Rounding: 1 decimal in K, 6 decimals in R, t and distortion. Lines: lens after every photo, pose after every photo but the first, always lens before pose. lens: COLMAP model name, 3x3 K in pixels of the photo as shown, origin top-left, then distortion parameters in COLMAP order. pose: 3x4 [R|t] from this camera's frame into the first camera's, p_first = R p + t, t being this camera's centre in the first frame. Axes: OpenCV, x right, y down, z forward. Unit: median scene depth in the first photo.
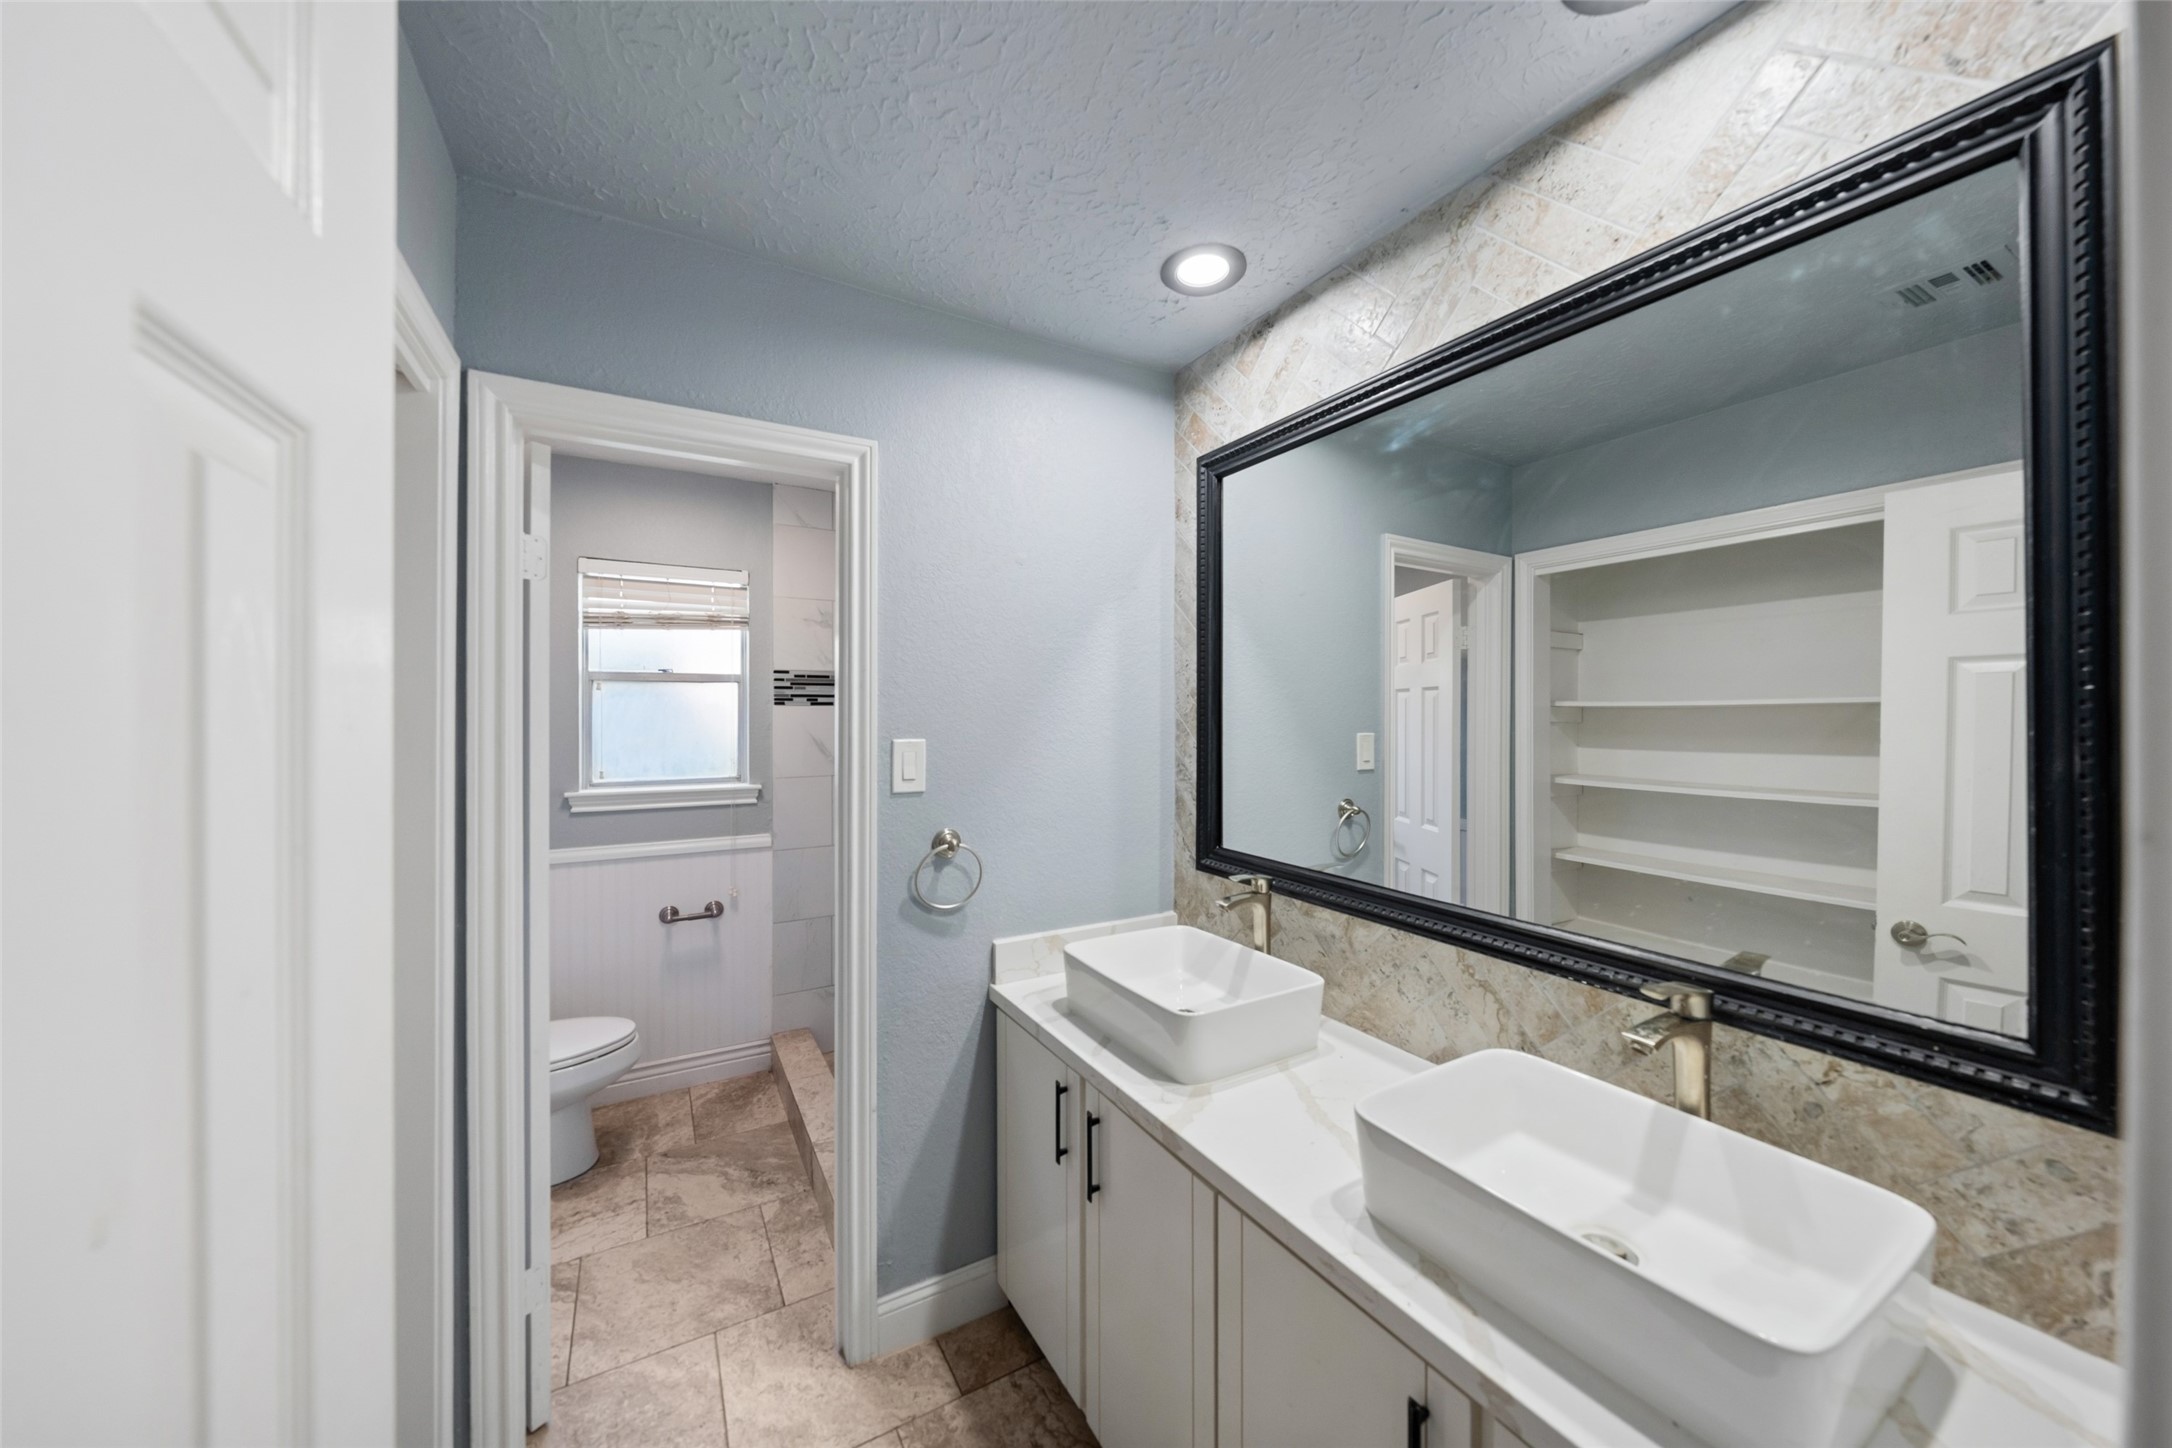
lens RADIAL K [[755.6, 0, 1080.4], [0, 755.6, 727.6], [0, 0, 1]] dist [-0.000036, 0.000221]
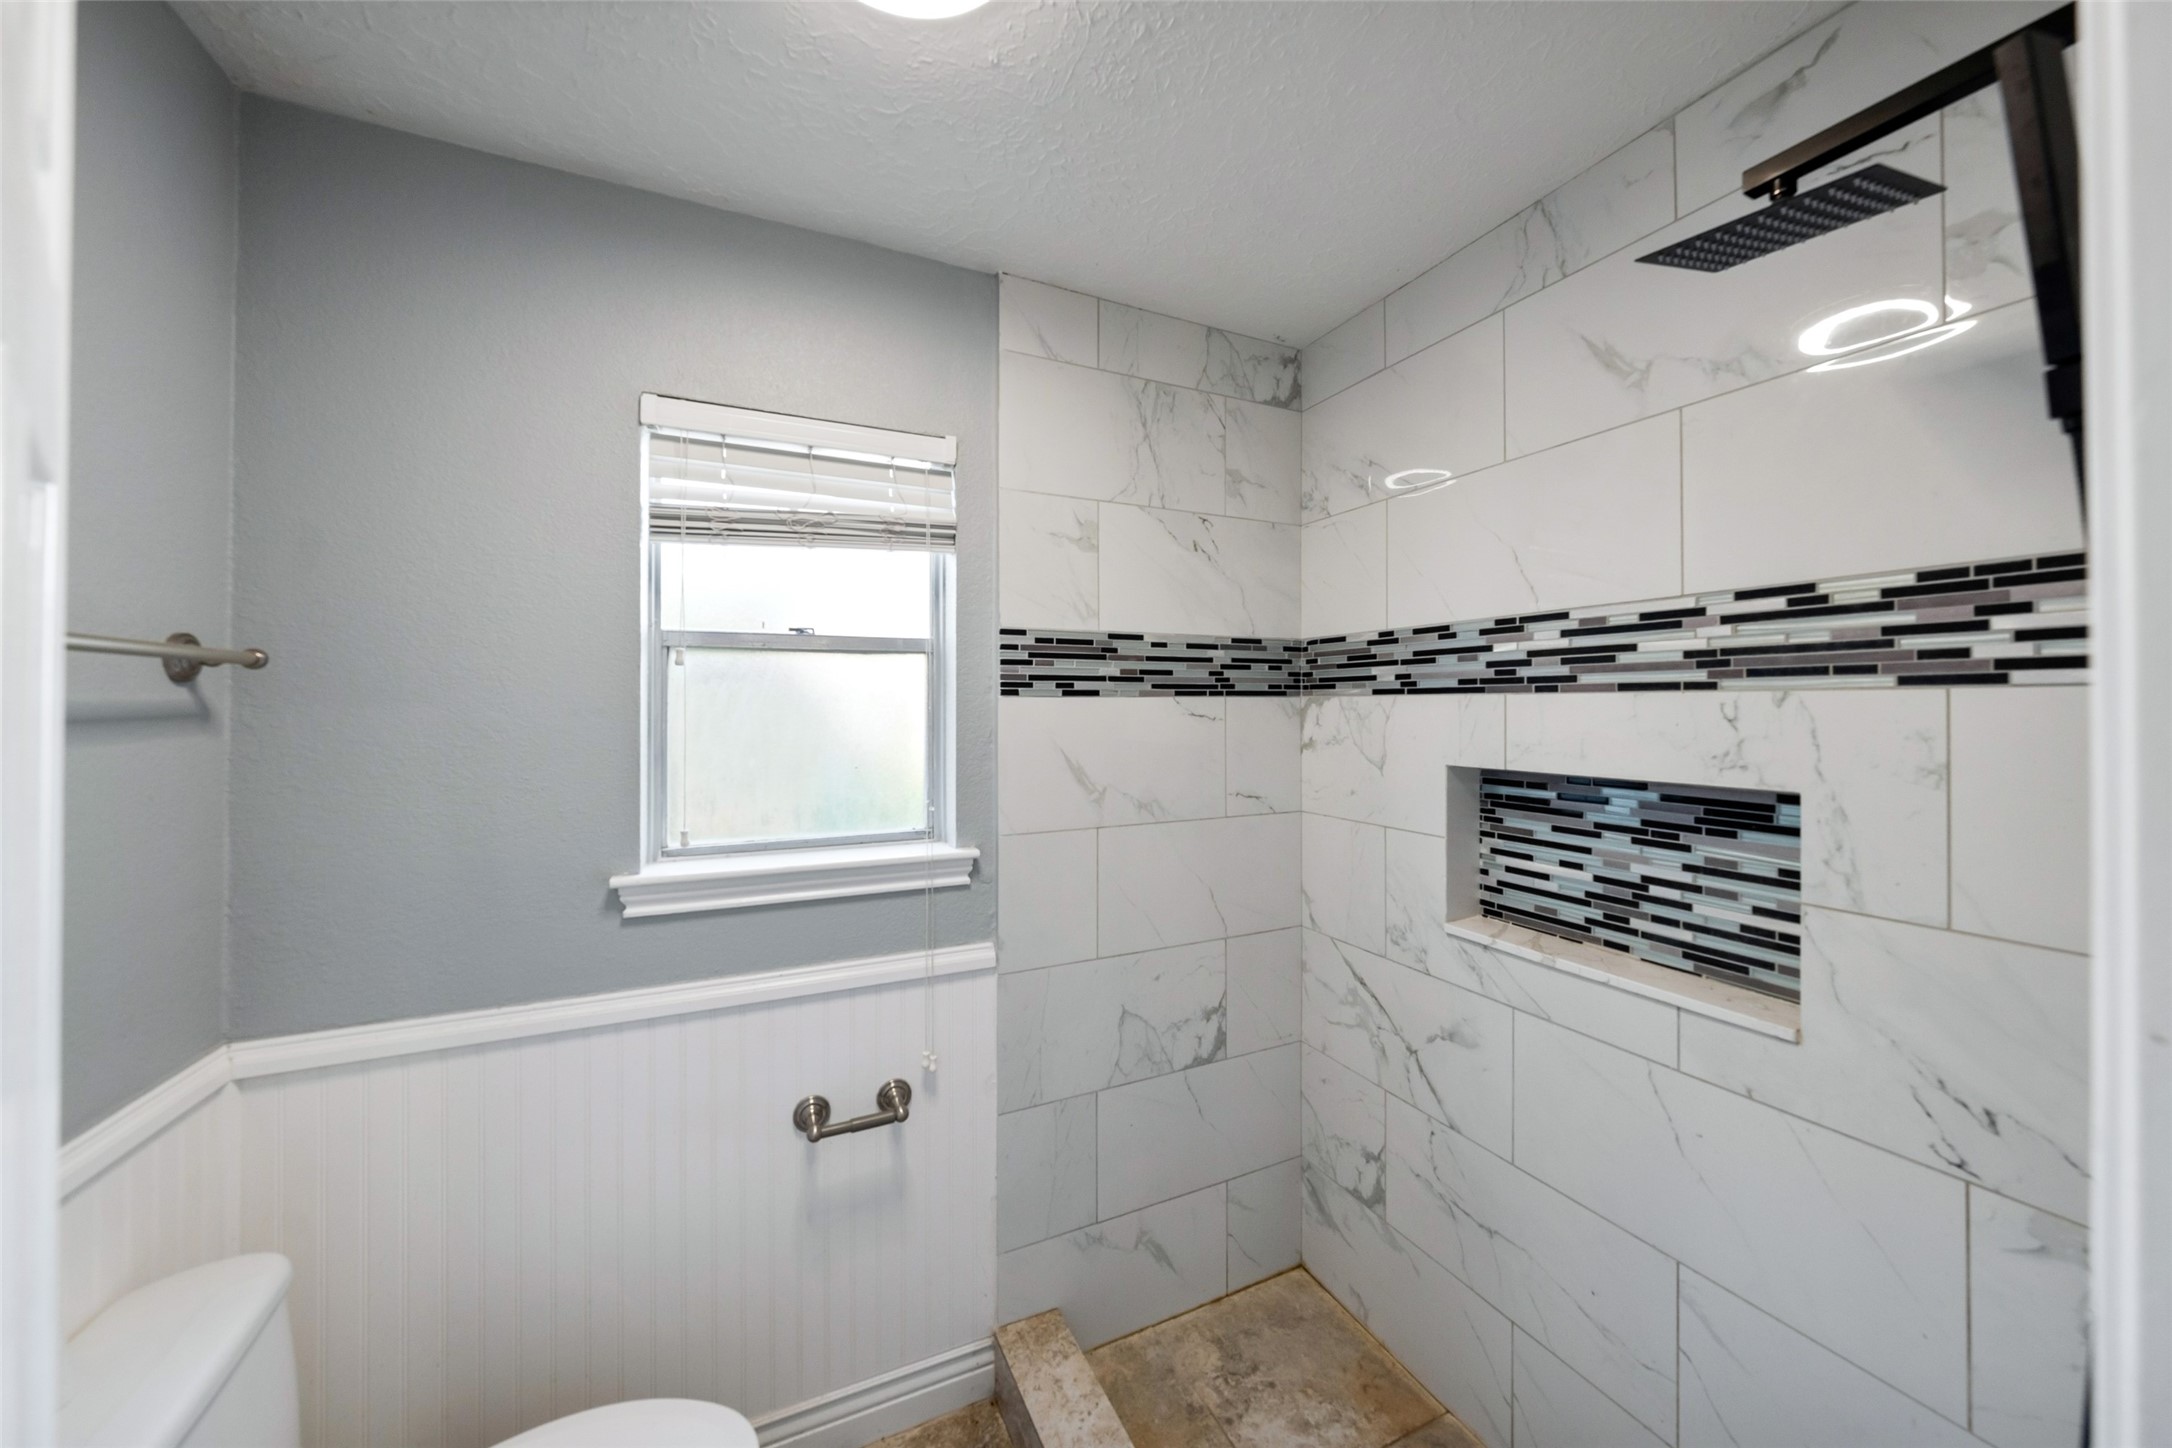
lens RADIAL K [[759.5, 0, 1092.3], [0, 759.5, 698.6], [0, 0, 1]] dist [-0.008531, 0.000015]
pose [[0.997521, 0.005636, -0.070148, -0.308626], [-0.005806, 0.999981, -0.002220, -0.027293], [0.070135, 0.002622, 0.997534, 0.485981]]
